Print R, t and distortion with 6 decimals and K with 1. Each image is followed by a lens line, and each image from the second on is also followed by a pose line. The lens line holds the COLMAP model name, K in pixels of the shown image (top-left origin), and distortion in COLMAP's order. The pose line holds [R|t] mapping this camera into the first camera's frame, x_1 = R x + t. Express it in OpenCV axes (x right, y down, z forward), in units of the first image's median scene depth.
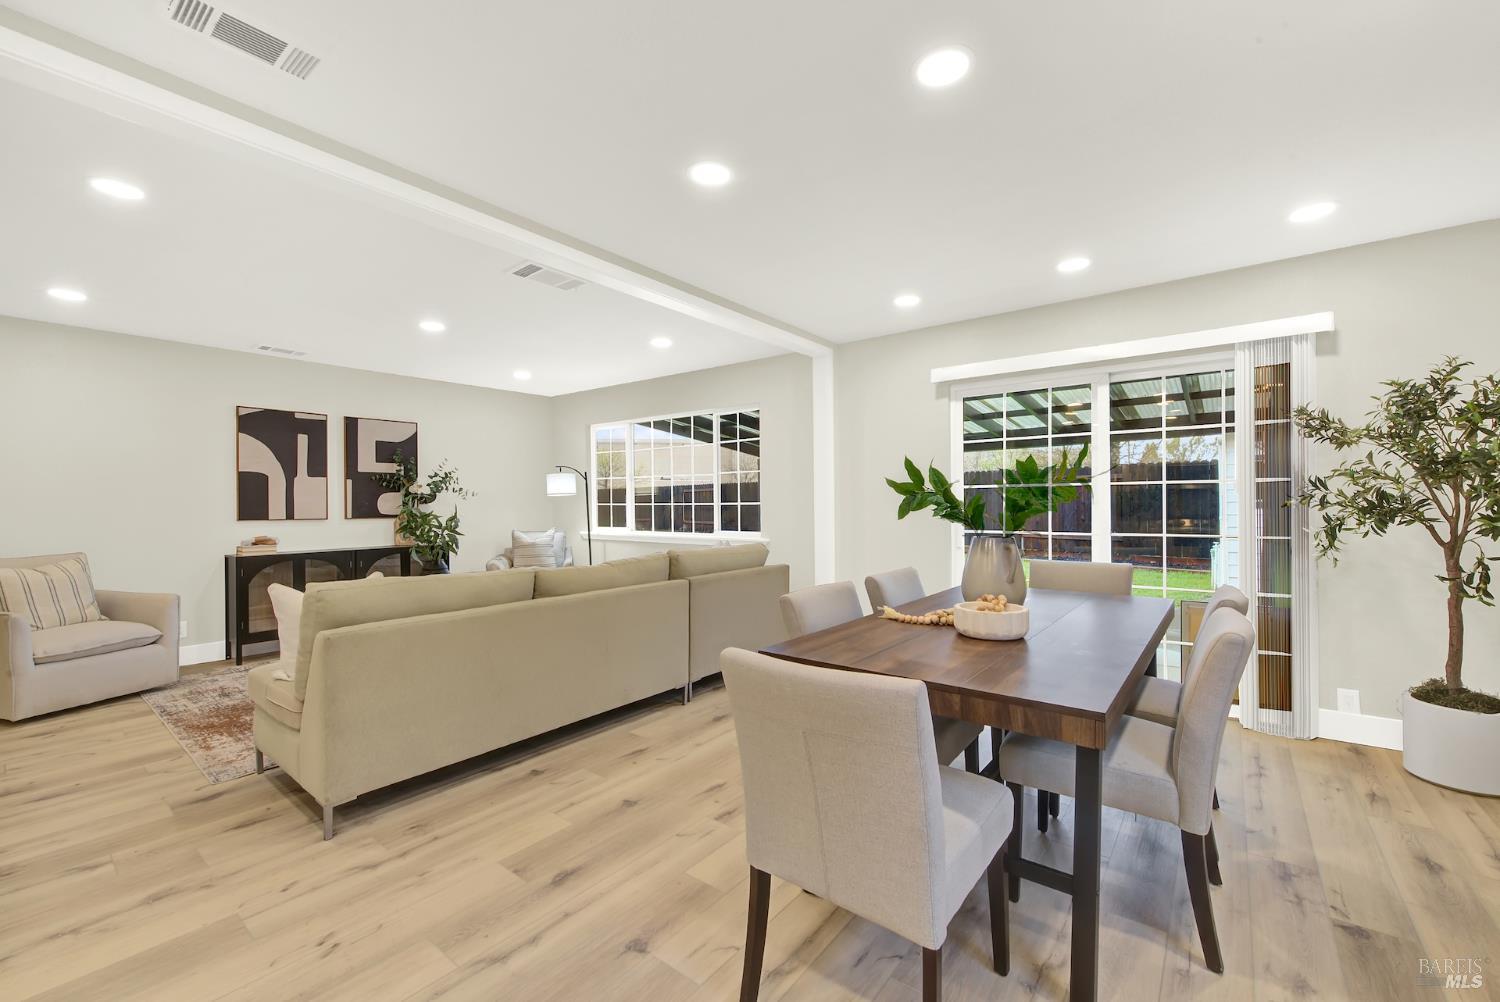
lens RADIAL K [[611.9, 0, 754.0], [0, 611.9, 502.3], [0, 0, 1]] dist [0.002232, -0.002452]
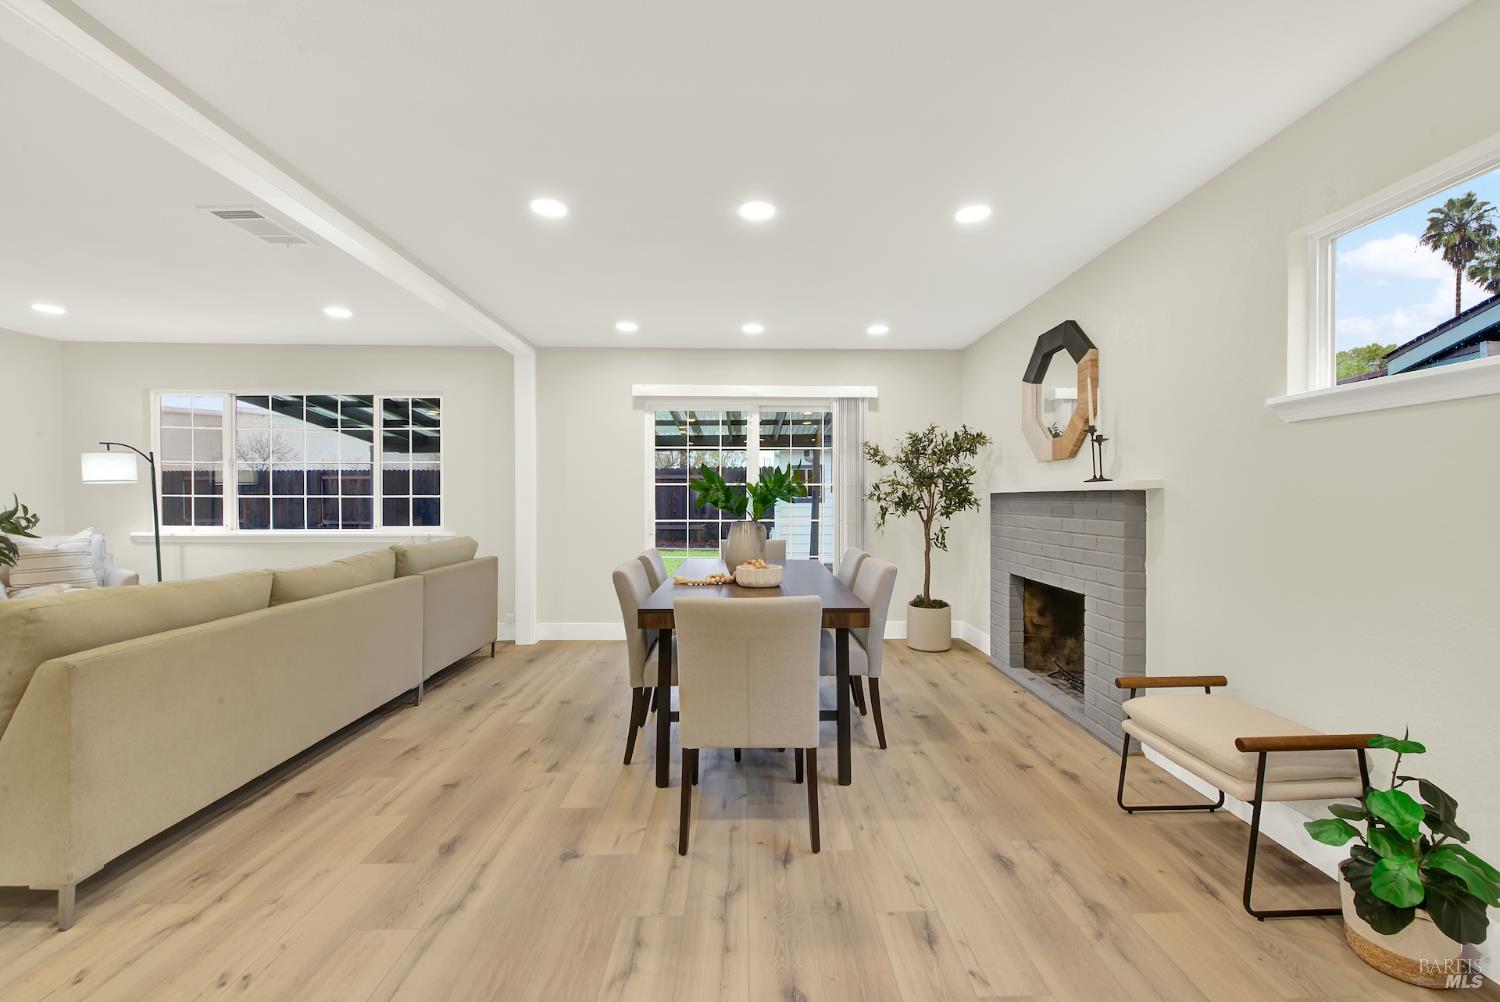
lens RADIAL K [[611.9, 0, 760.7], [0, 611.9, 498.0], [0, 0, 1]] dist [0.002232, -0.002452]
pose [[0.772308, 0.006812, 0.635211, -0.278065], [-0.007526, 0.999970, -0.001573, 0.002793], [-0.635203, -0.003566, 0.772337, -0.076870]]
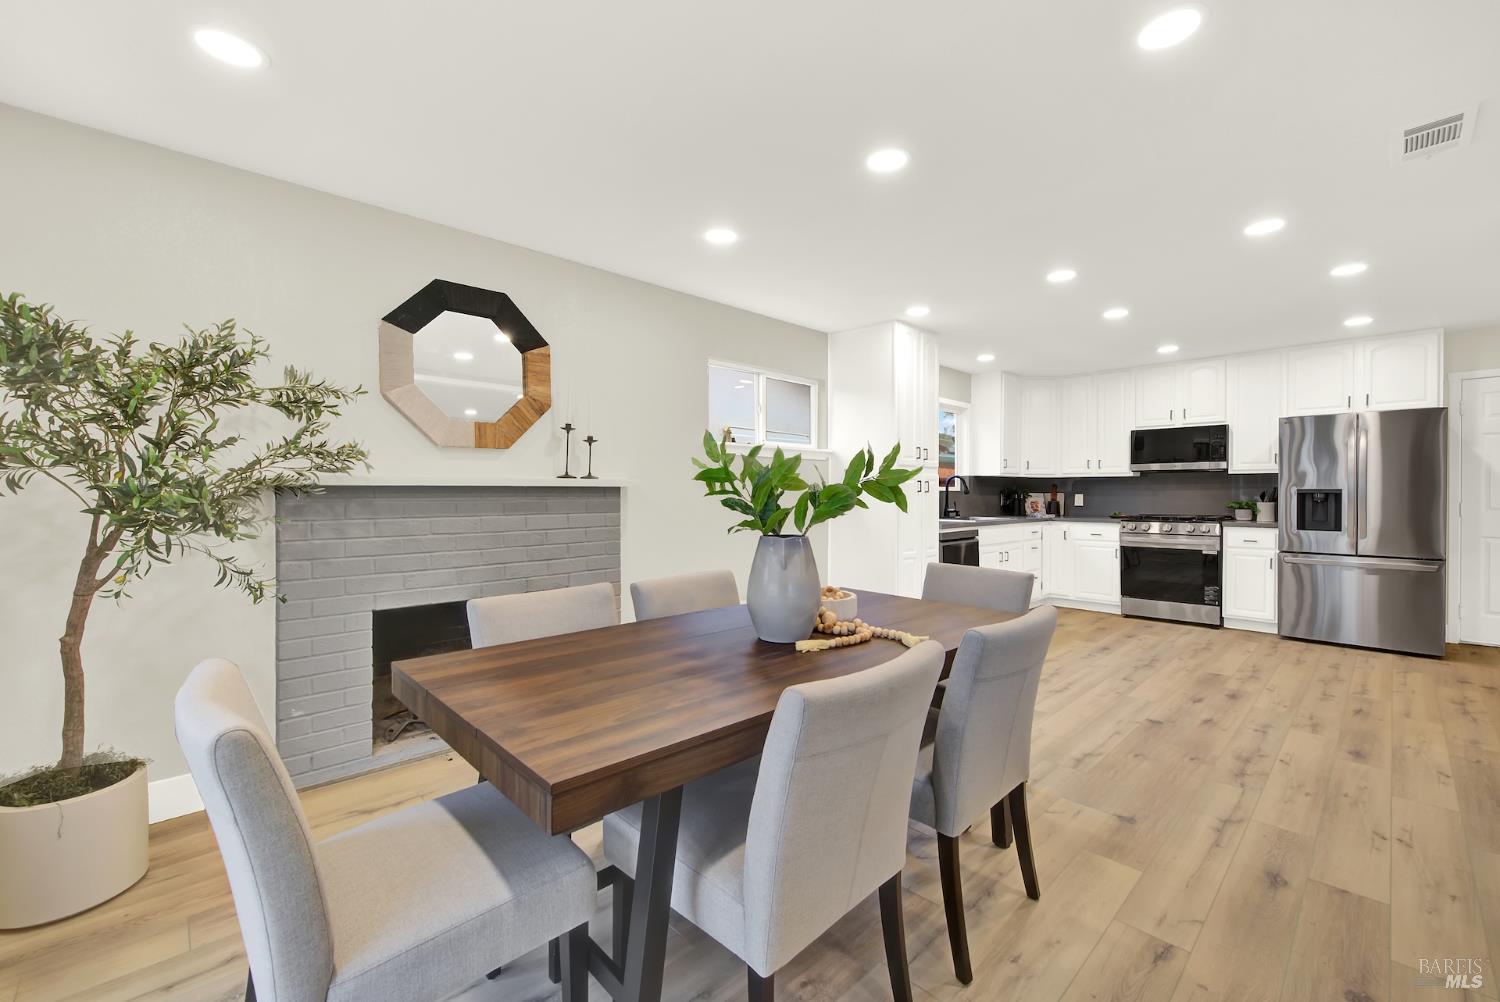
lens RADIAL K [[611.9, 0, 752.3], [0, 611.9, 498.9], [0, 0, 1]] dist [0.002232, -0.002452]
pose [[-0.988991, 0.004167, 0.147918, 0.174216], [0.004964, 0.999975, 0.005016, 0.002043], [-0.147893, 0.005695, -0.988987, 1.006654]]
